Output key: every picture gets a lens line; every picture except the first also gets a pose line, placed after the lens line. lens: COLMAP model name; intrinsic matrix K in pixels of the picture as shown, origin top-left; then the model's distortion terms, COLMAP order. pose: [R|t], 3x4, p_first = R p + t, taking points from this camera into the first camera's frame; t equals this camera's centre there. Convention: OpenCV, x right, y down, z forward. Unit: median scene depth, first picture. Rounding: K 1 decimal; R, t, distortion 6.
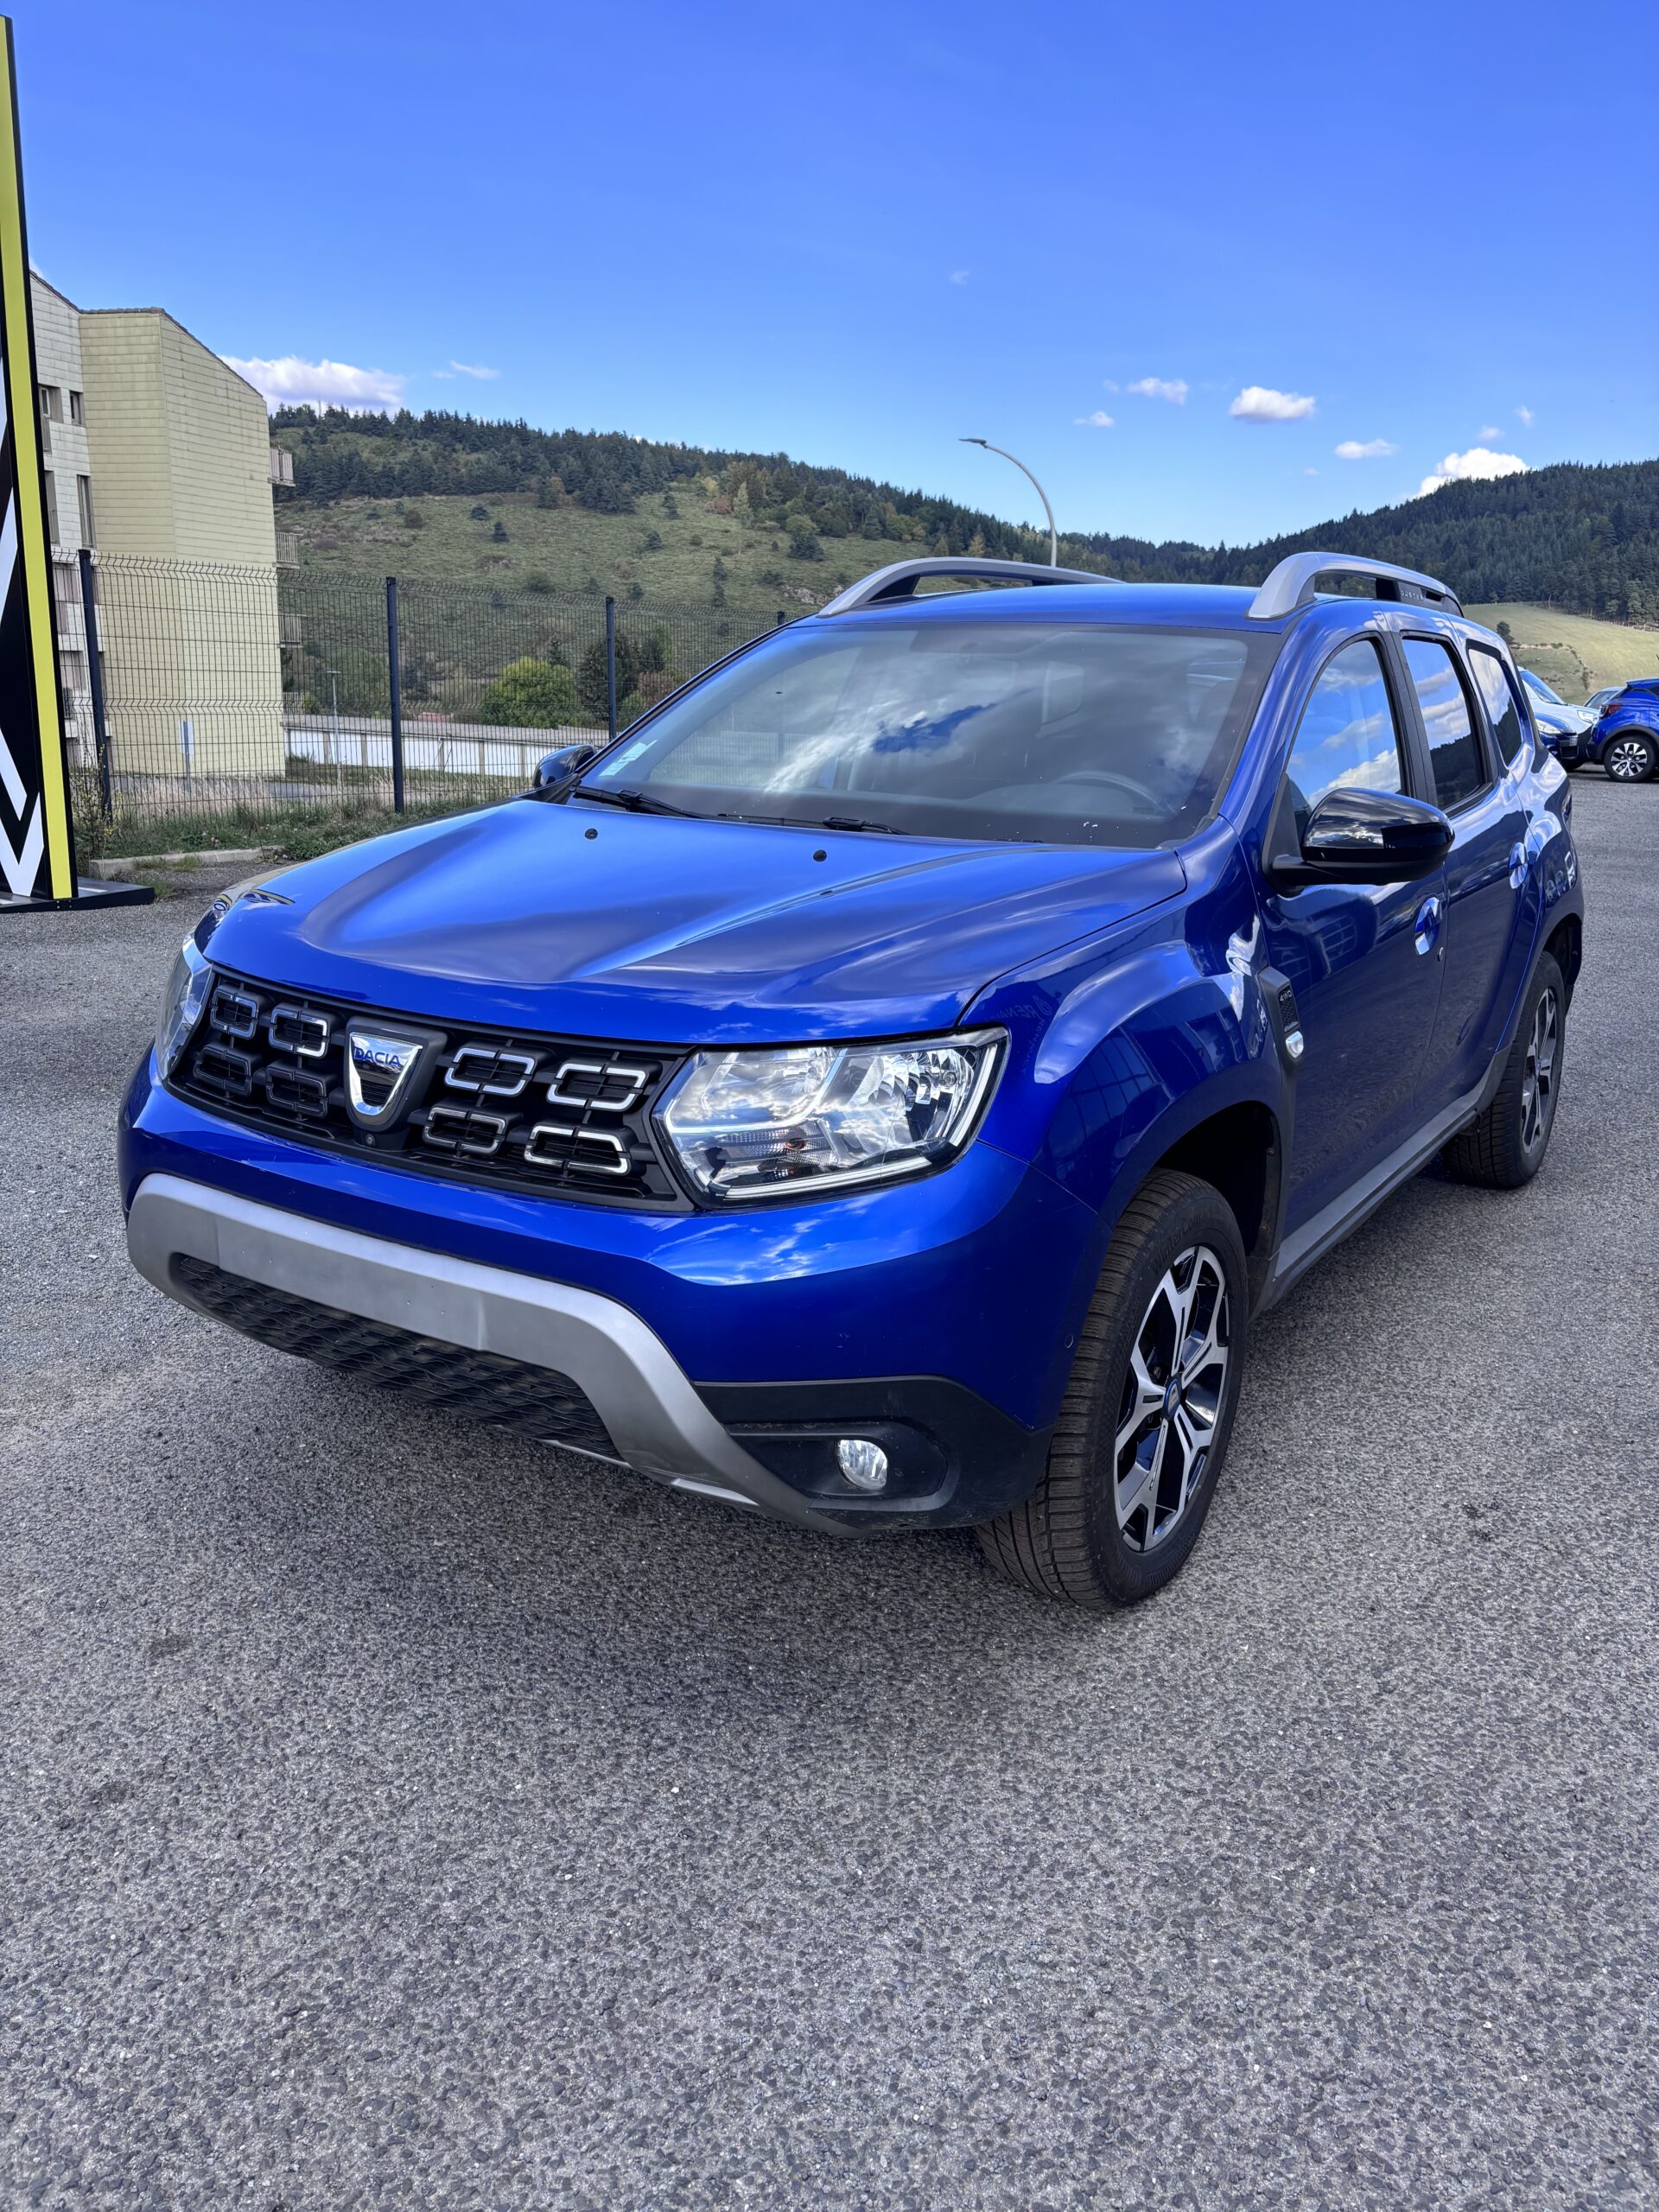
lens RADIAL K [[1715.7, 0, 824.4], [0, 1715.7, 1106.8], [0, 0, 1]] dist [0.057445, -0.062340]
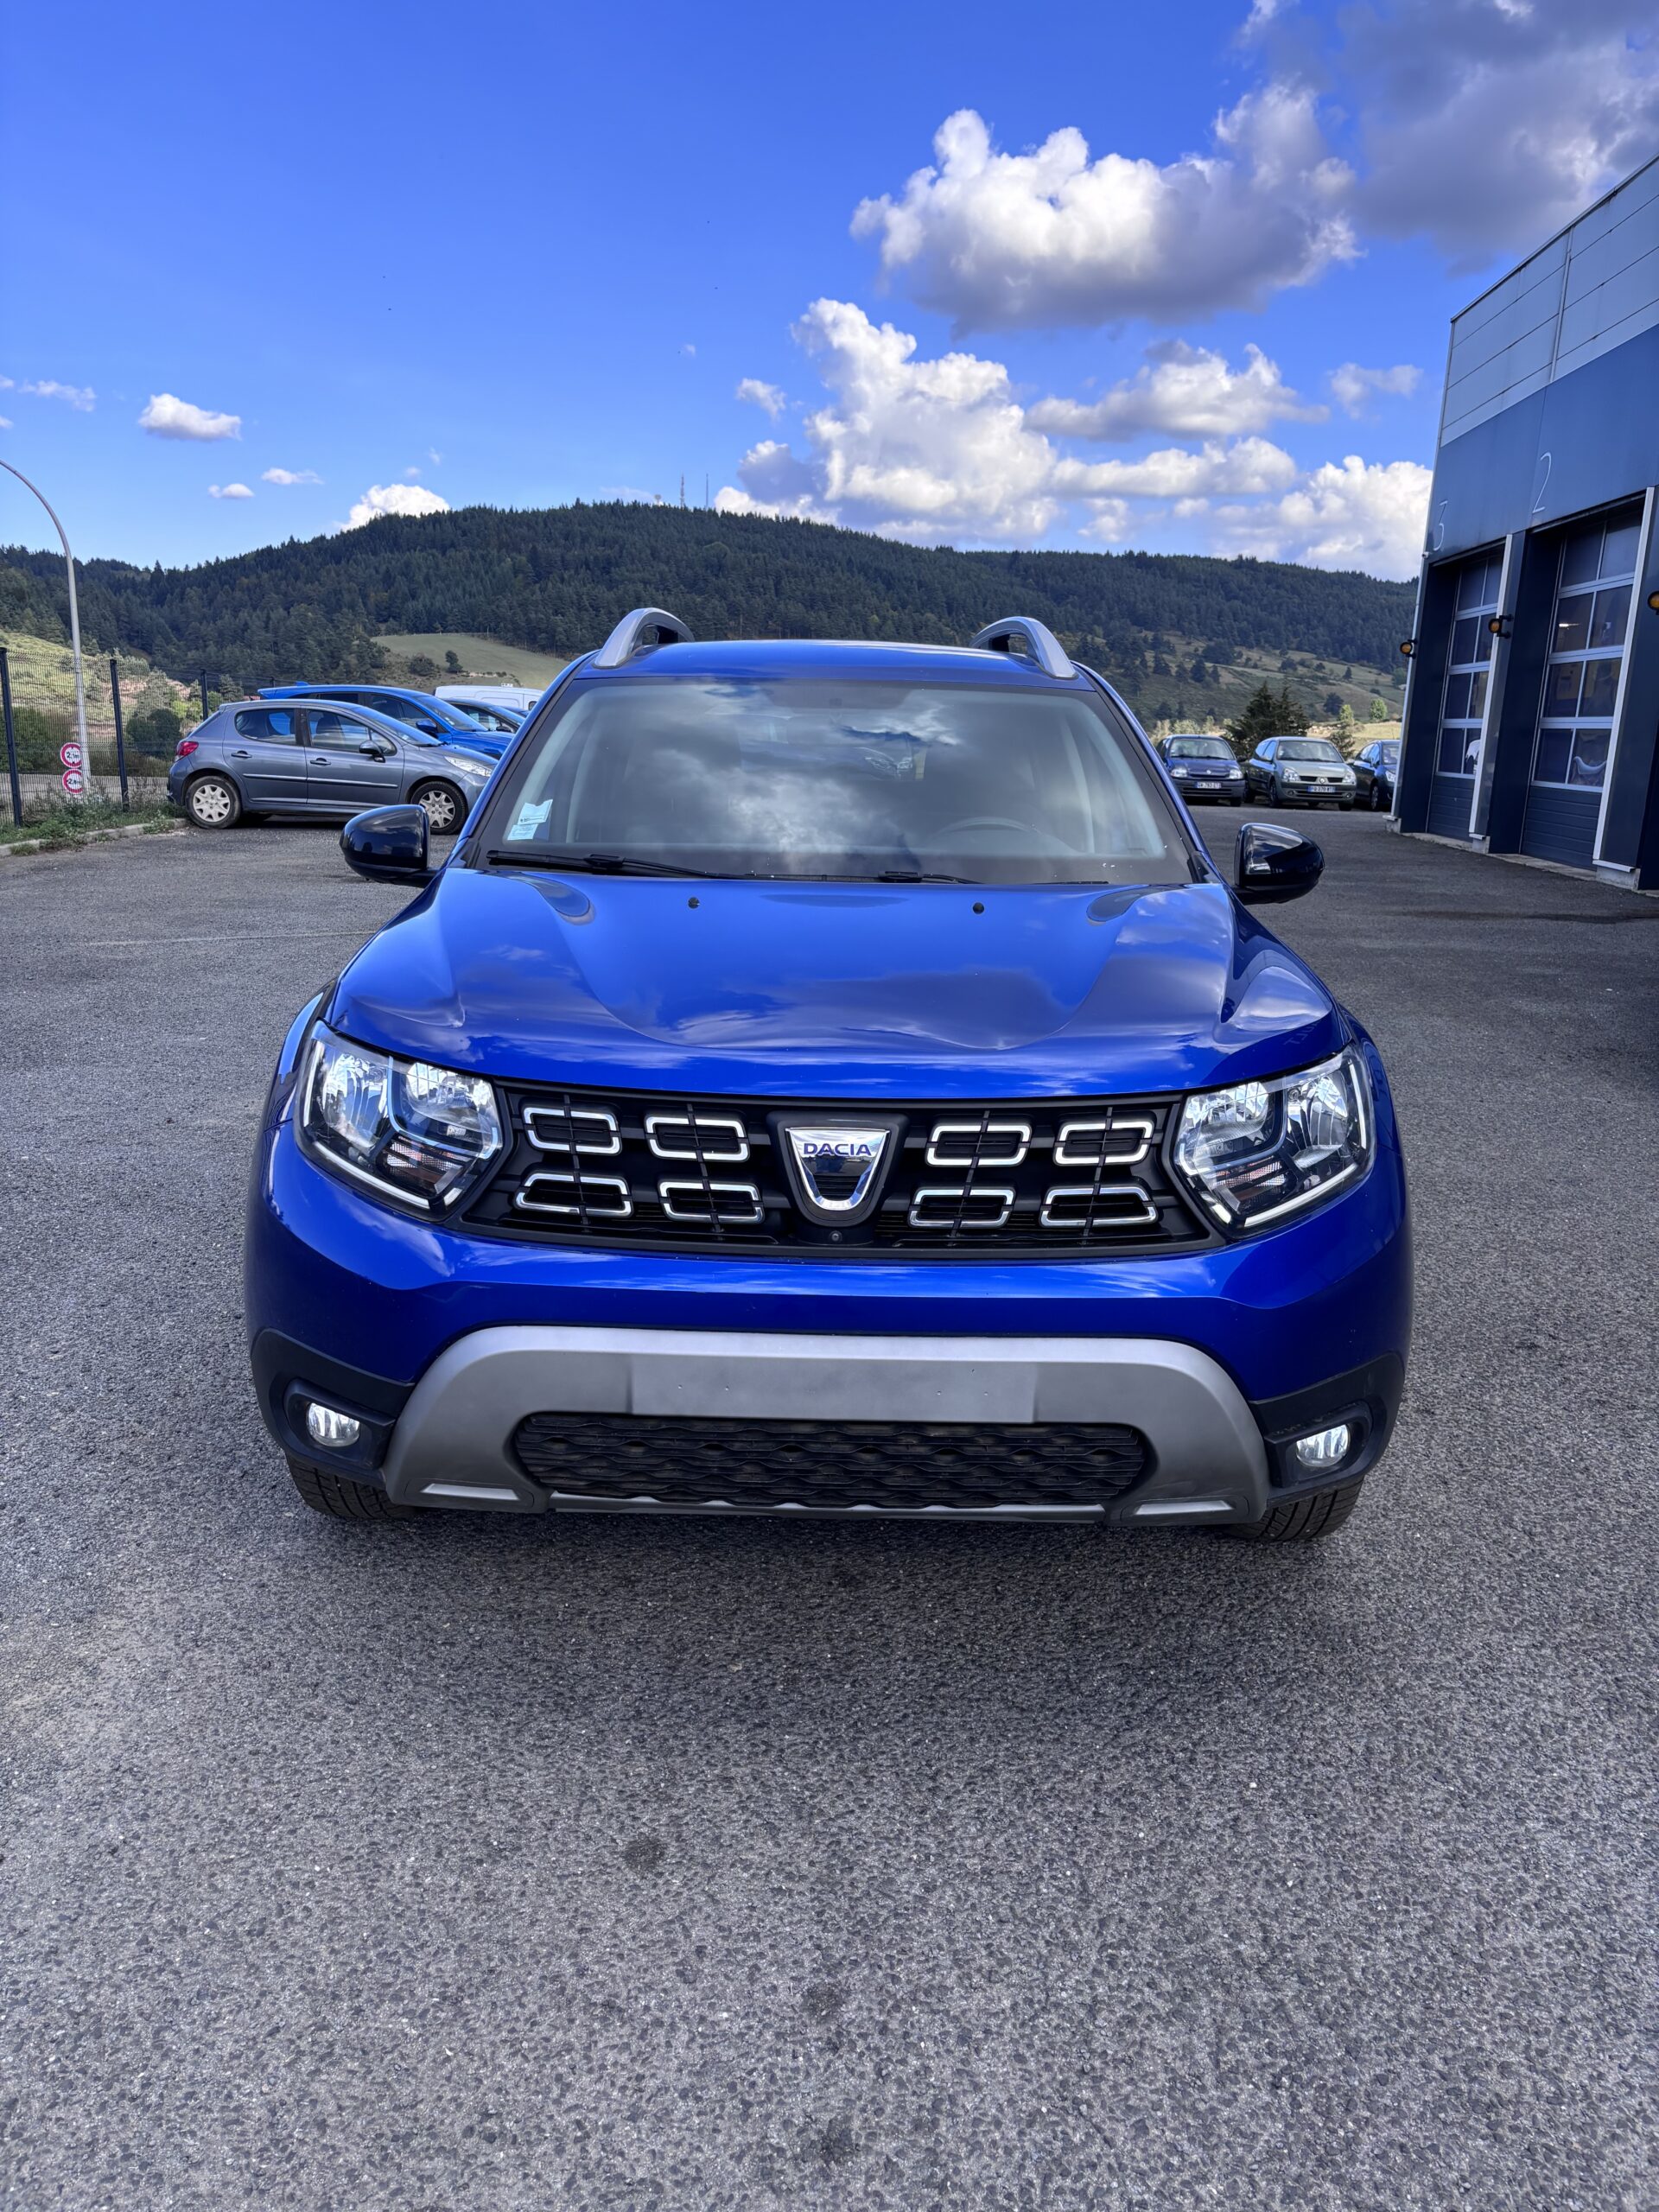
lens RADIAL K [[1715.7, 0, 824.0], [0, 1715.7, 1098.9], [0, 0, 1]] dist [0.057445, -0.062340]
pose [[0.831545, -0.127796, 0.540557, -0.603239], [0.137262, 0.990269, 0.022963, -0.061870], [-0.538231, 0.055103, 0.840994, 0.160309]]
